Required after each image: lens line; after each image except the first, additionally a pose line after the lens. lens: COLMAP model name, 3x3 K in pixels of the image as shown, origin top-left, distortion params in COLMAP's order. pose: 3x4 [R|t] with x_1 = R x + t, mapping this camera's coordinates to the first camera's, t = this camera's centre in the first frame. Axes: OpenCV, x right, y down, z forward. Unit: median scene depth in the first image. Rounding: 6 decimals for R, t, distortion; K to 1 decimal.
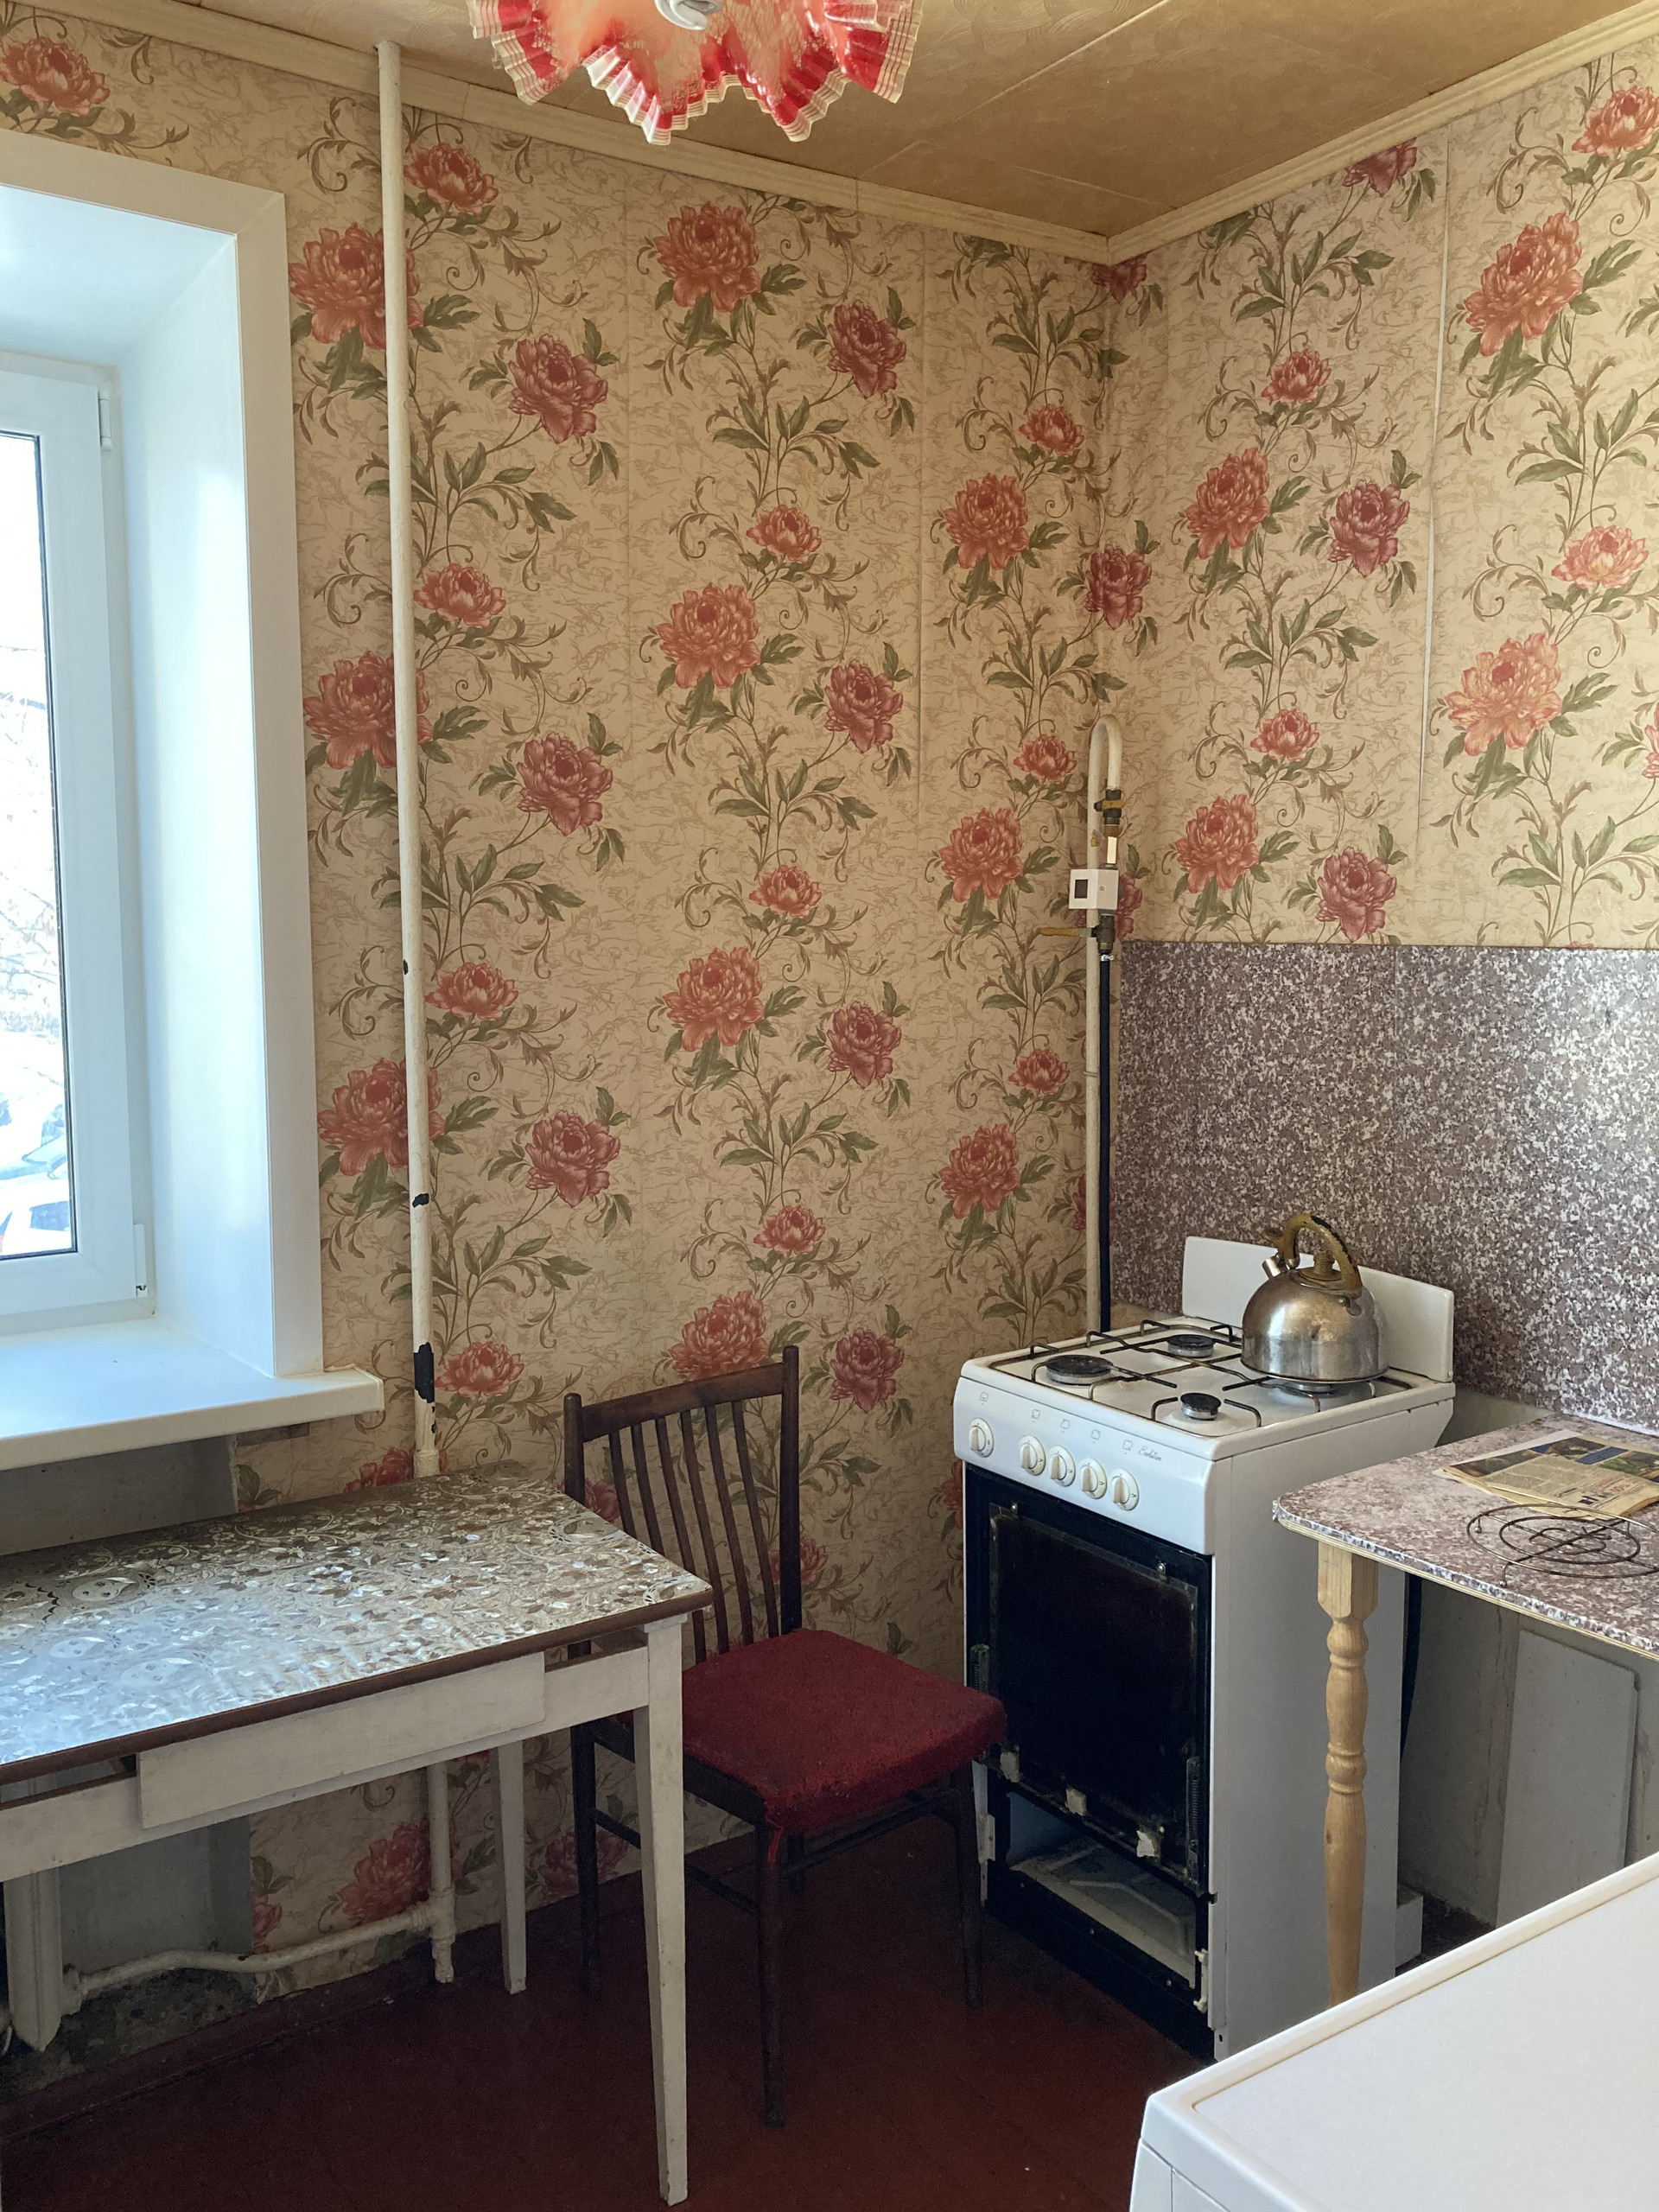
lens RADIAL K [[1803.5, 0, 844.9], [0, 1803.5, 1103.6], [0, 0, 1]] dist [0.053842, -0.046537]
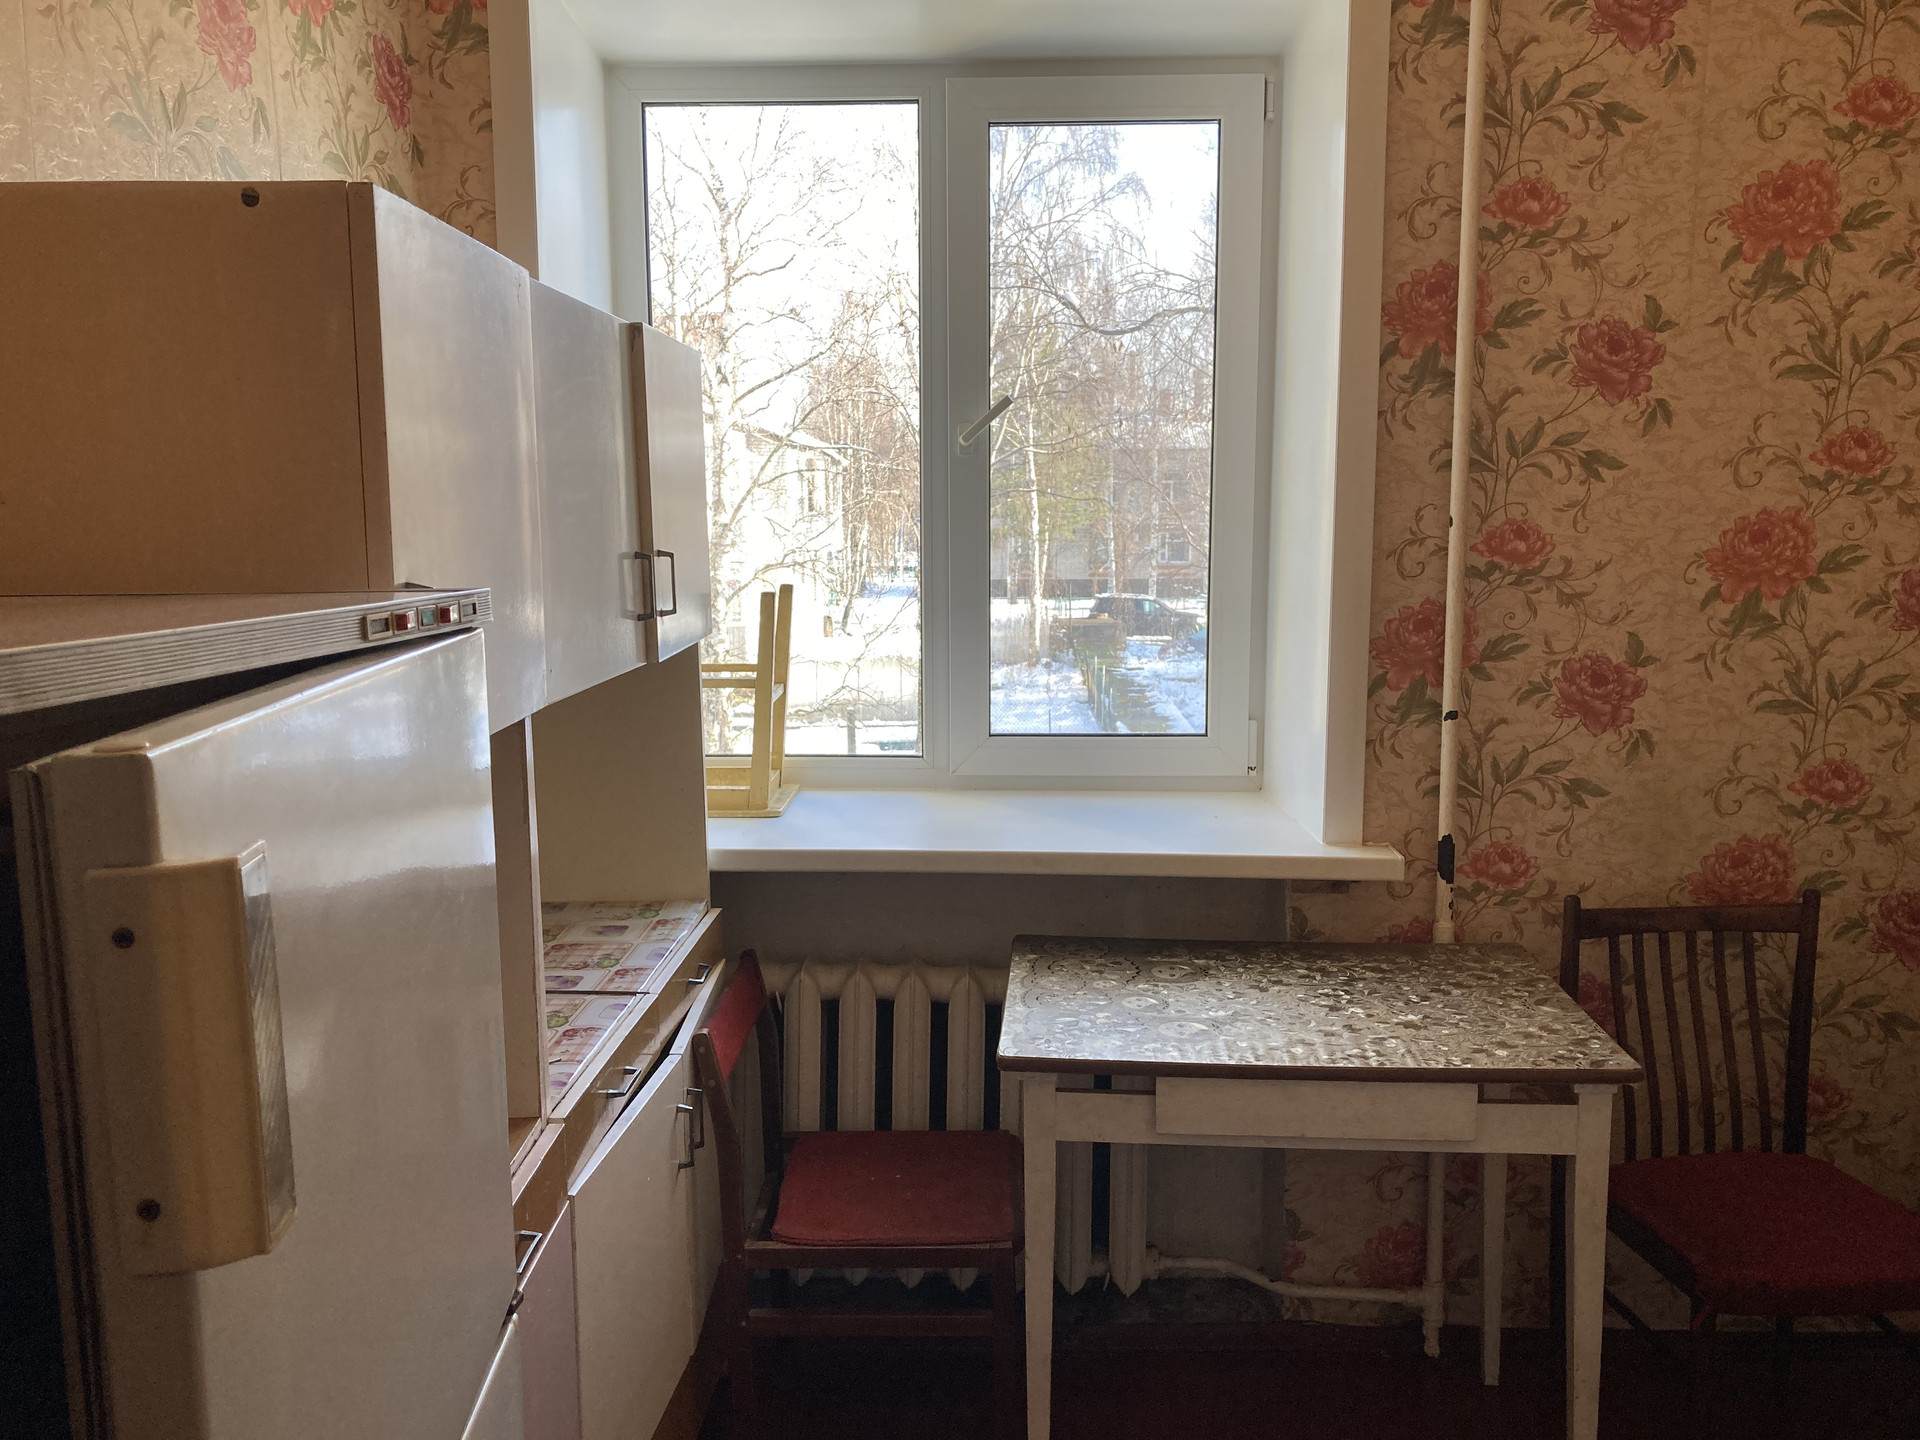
lens RADIAL K [[1565.4, 0, 963.3], [0, 1565.4, 713.8], [0, 0, 1]] dist [0.053842, -0.046537]
pose [[0.800032, 0.079869, -0.594617, 0.127253], [-0.061084, 0.996793, 0.051704, 0.017432], [0.596839, -0.005043, 0.802345, -0.035240]]
